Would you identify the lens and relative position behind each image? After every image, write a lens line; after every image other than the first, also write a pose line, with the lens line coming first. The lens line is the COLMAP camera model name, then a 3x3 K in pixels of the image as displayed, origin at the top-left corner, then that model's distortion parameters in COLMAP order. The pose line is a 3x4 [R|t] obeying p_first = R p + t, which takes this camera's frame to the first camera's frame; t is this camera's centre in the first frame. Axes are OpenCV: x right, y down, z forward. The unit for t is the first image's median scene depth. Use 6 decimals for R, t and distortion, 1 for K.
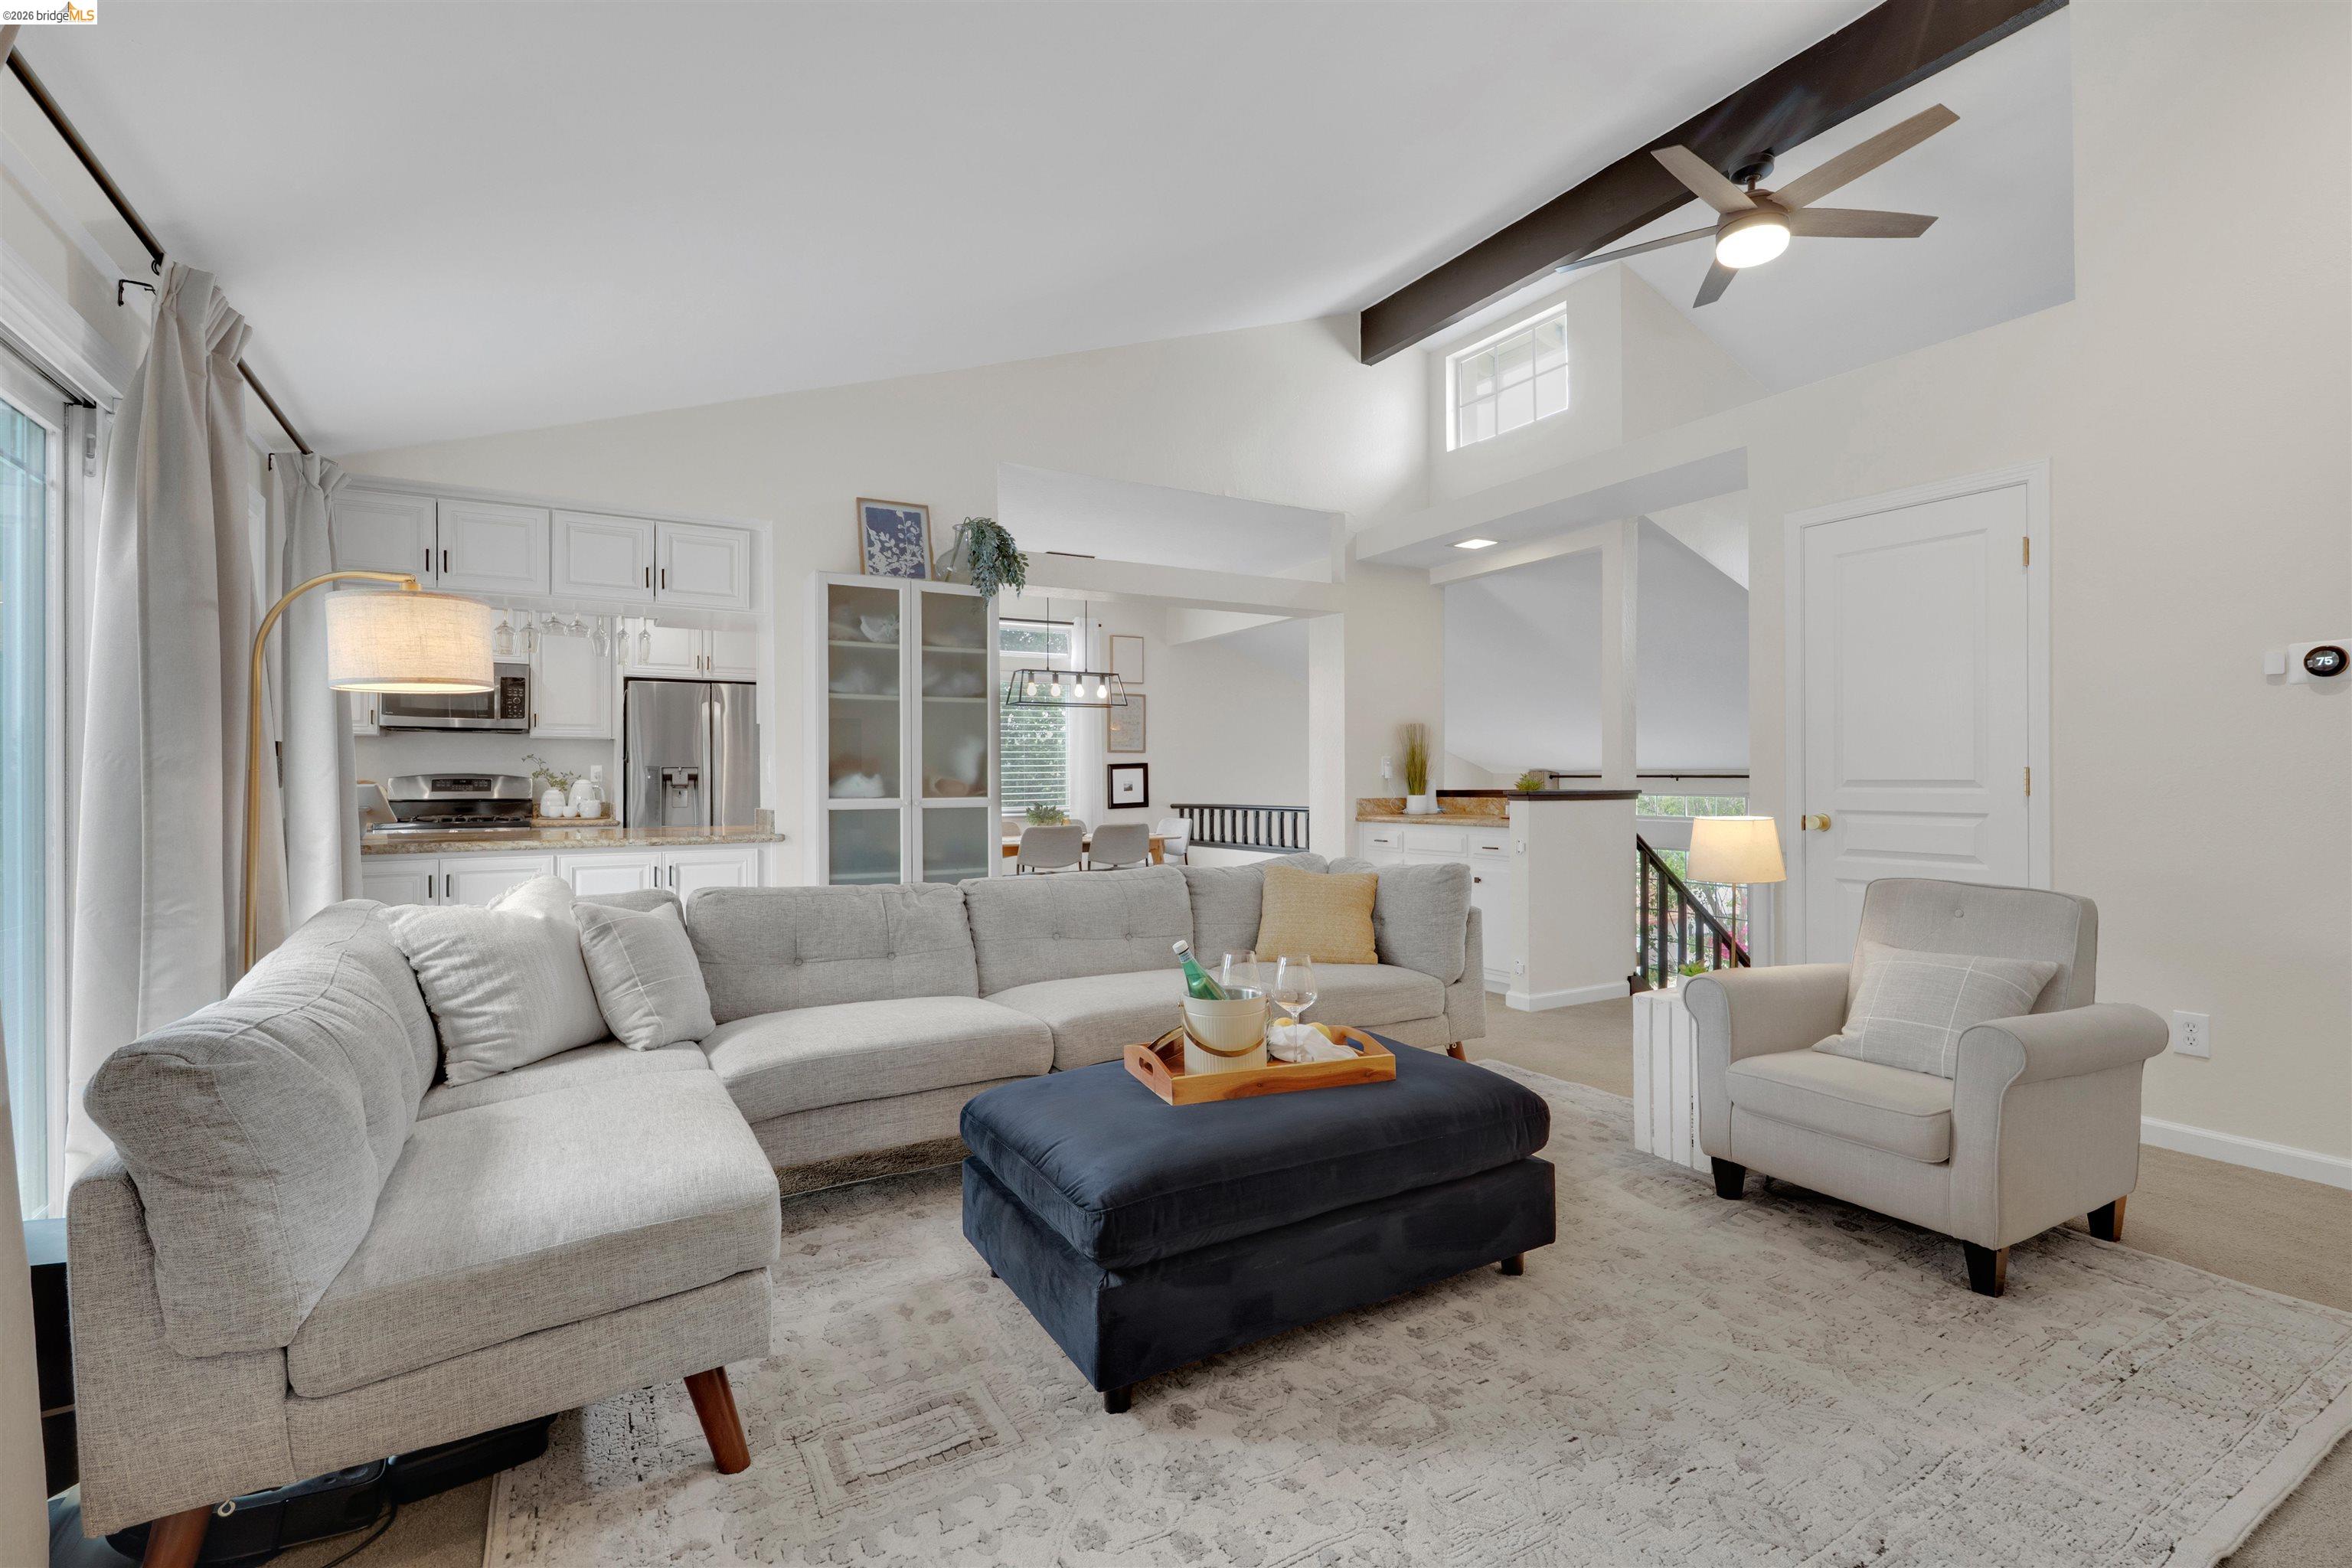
lens RADIAL K [[1053.8, 0, 1198.7], [0, 1053.8, 770.8], [0, 0, 1]] dist [-0.001911, 0.000176]
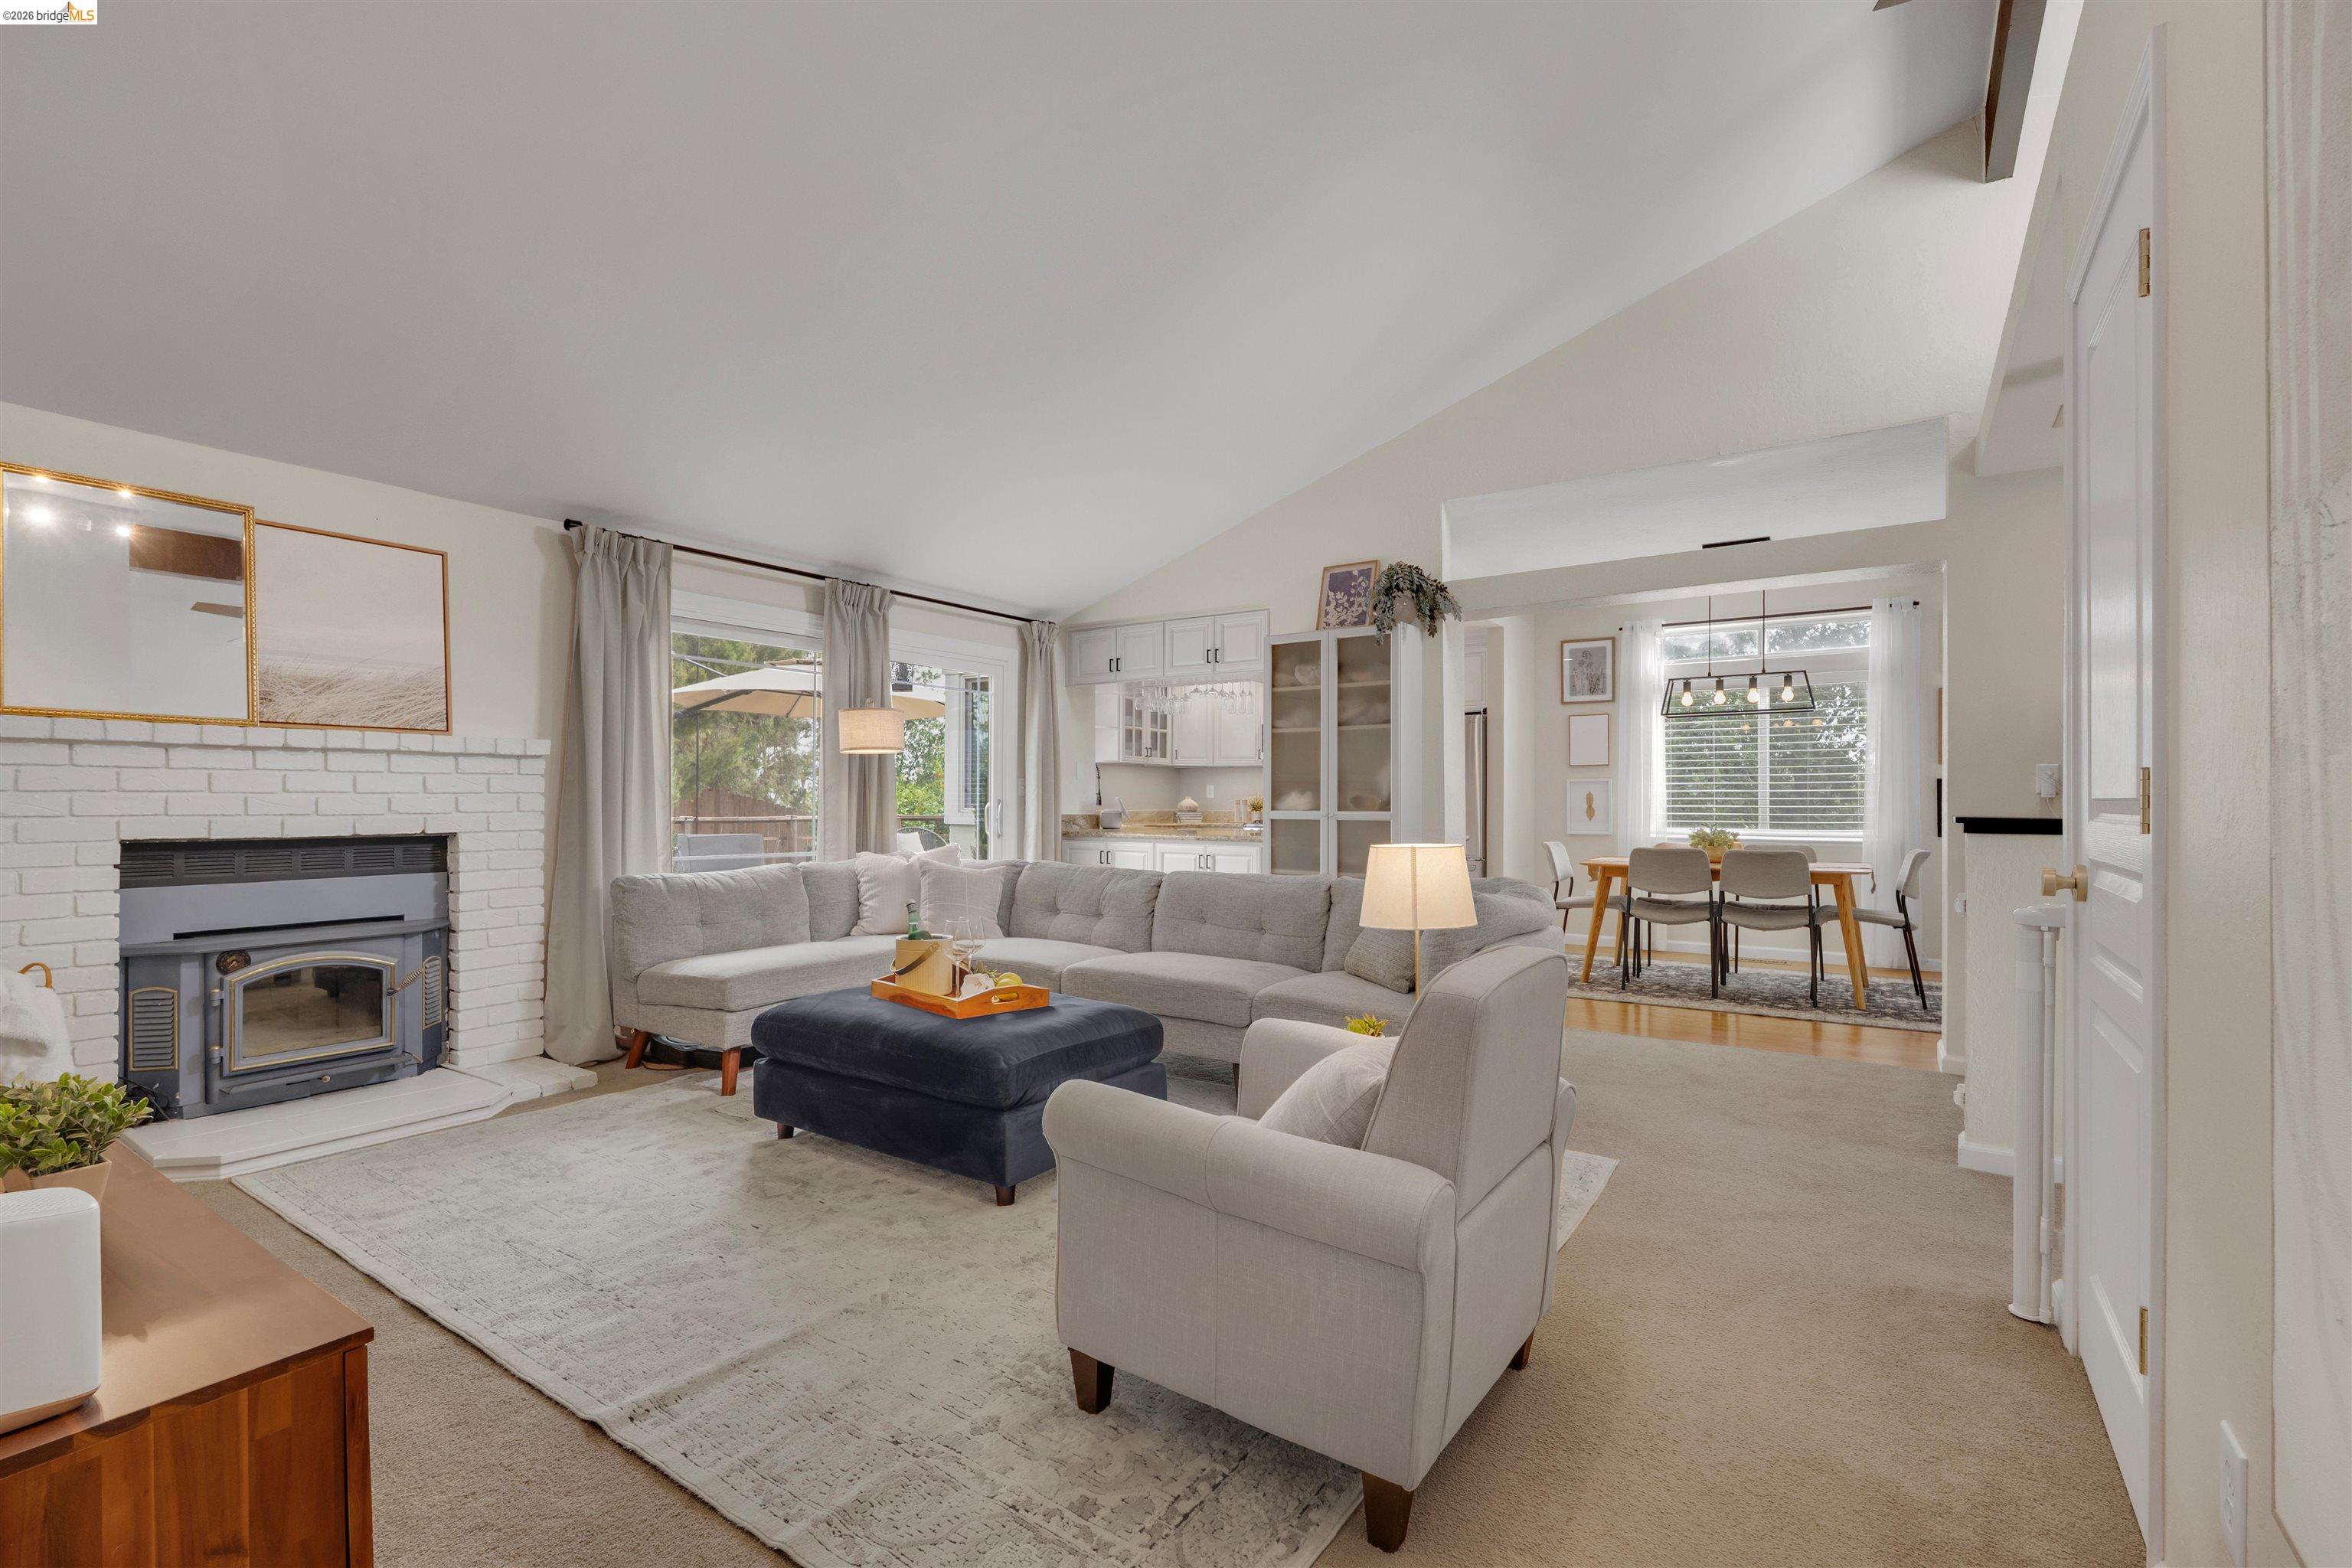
lens RADIAL K [[1053.8, 0, 1193.4], [0, 1053.8, 784.5], [0, 0, 1]] dist [-0.001911, 0.000176]
pose [[0.423791, -0.005982, -0.905740, 0.542486], [0.001757, 0.999982, -0.005782, 0.001418], [0.905758, 0.000859, 0.423794, 0.250665]]
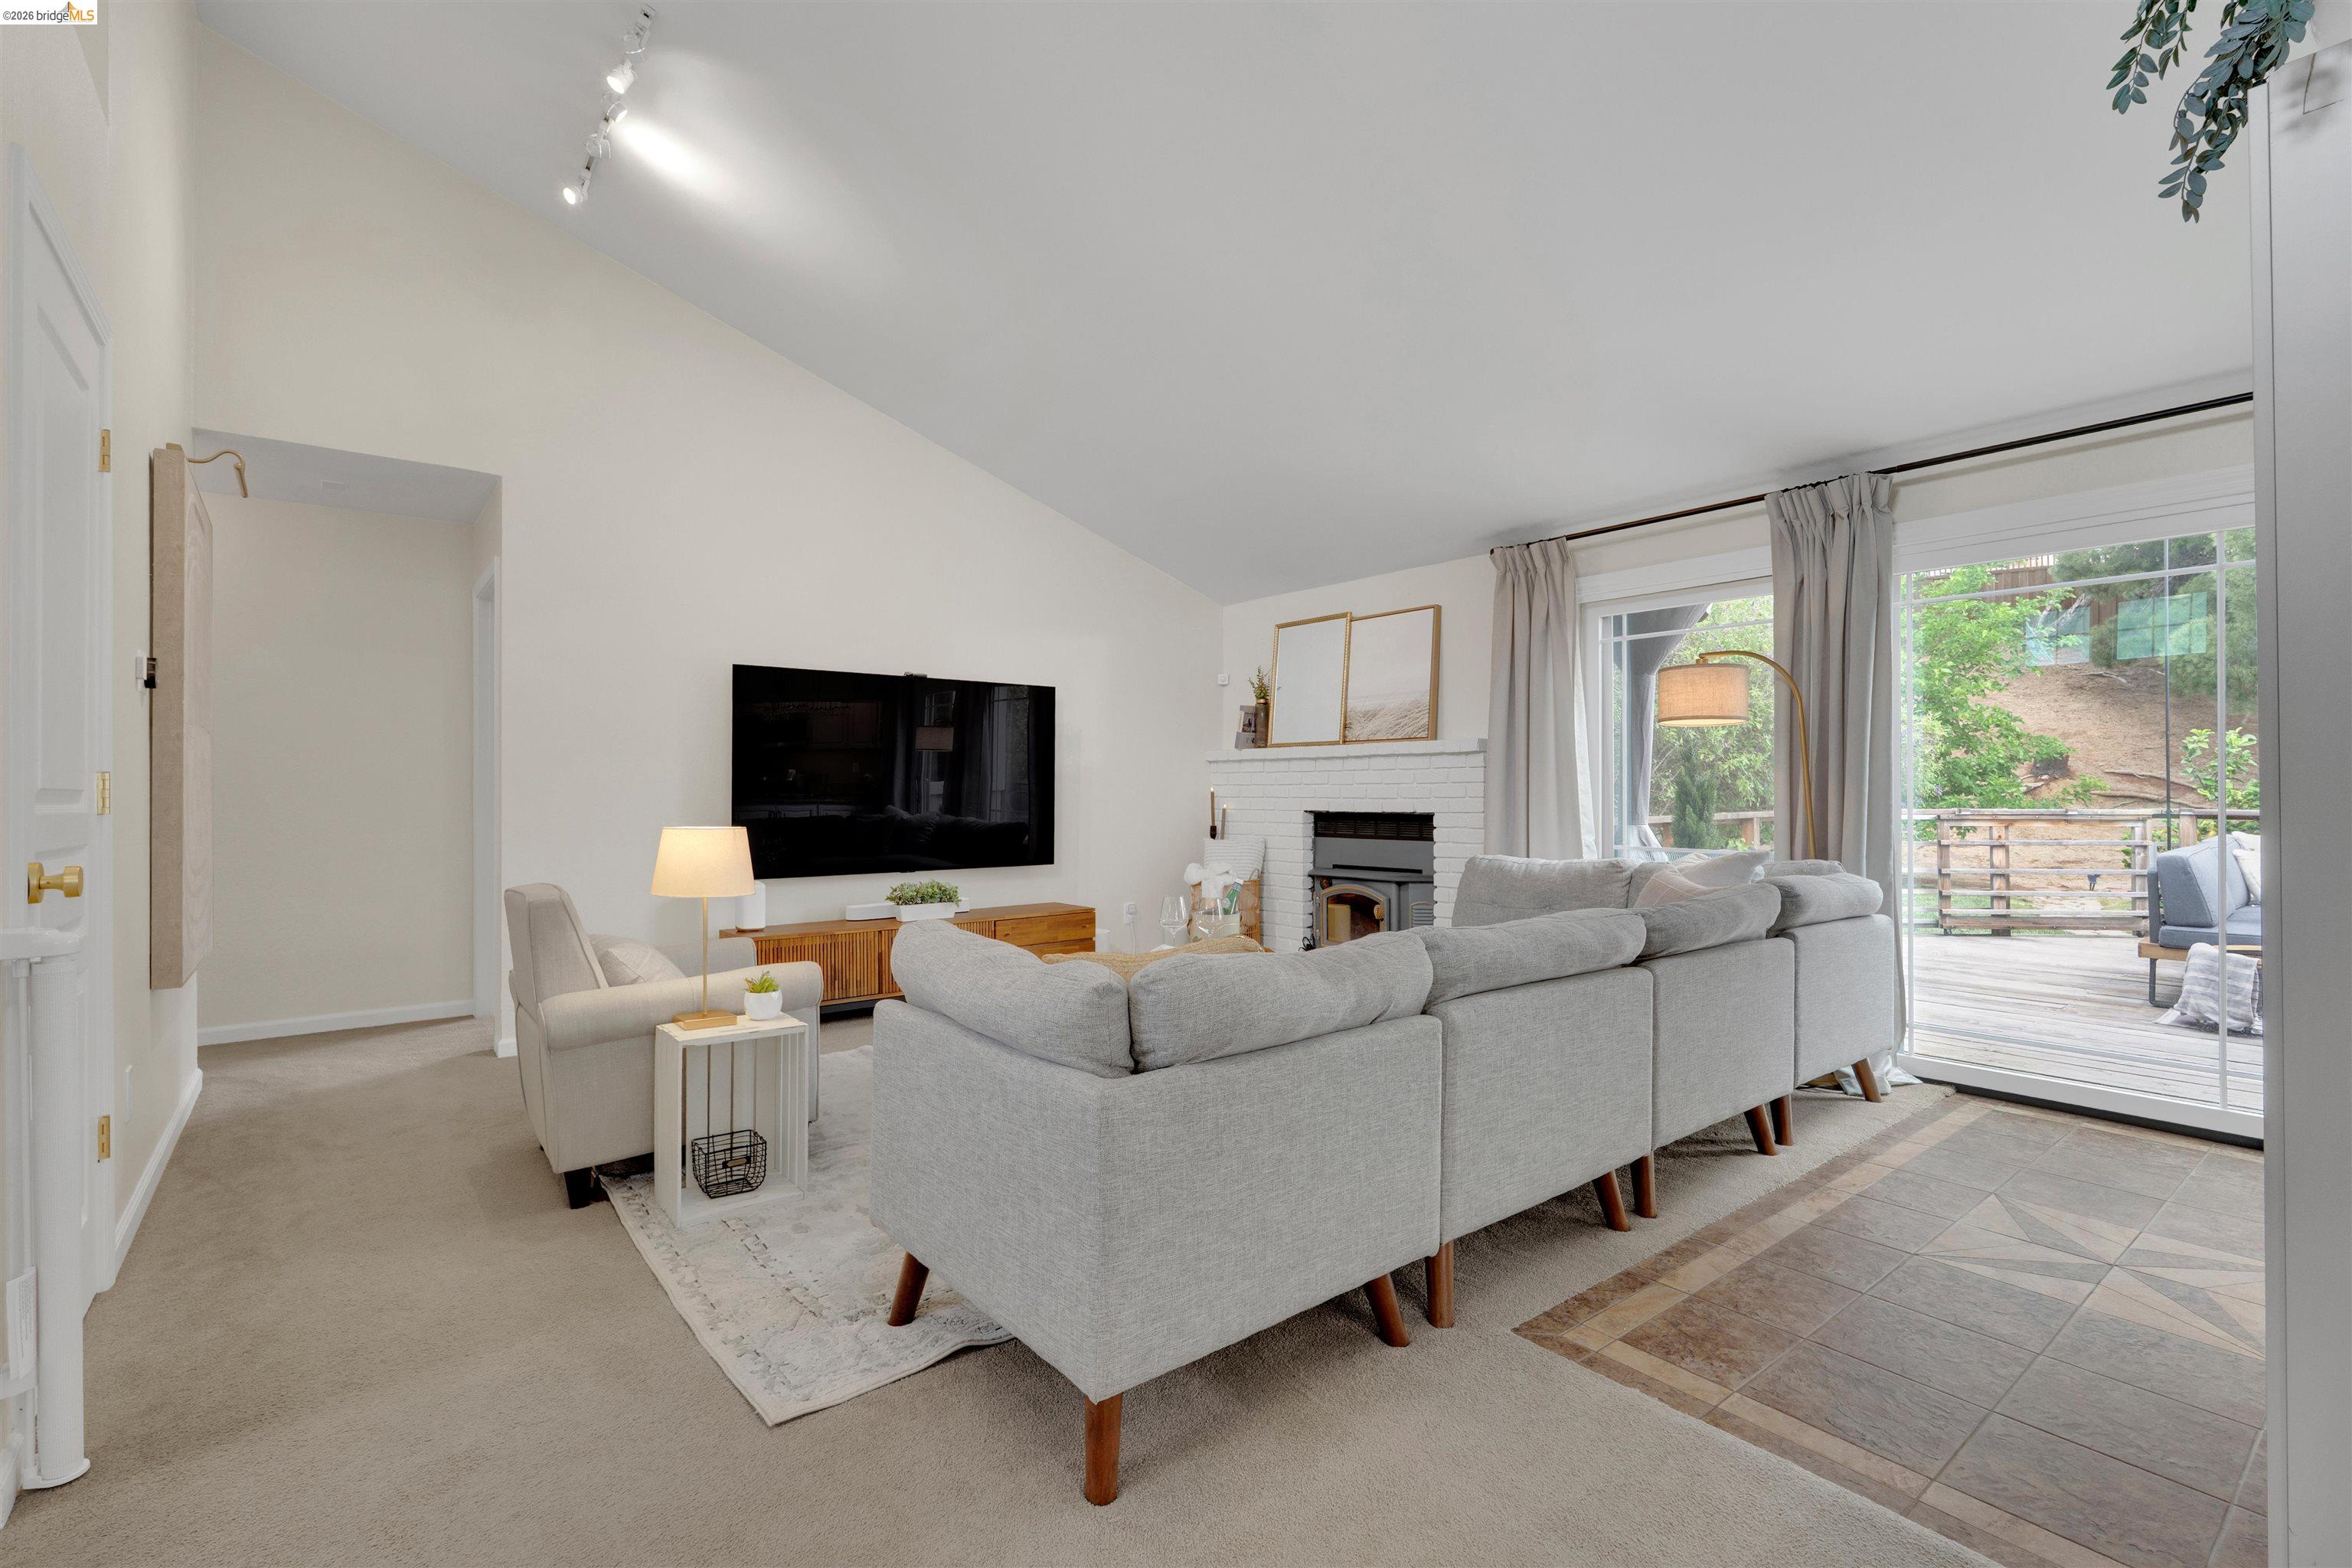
lens RADIAL K [[1053.8, 0, 1206.9], [0, 1053.8, 791.1], [0, 0, 1]] dist [-0.001911, 0.000176]
pose [[-0.989360, 0.008435, -0.145242, 0.093885], [0.009359, 0.999940, -0.005680, 0.011530], [0.145185, -0.006979, -0.989380, 0.921355]]
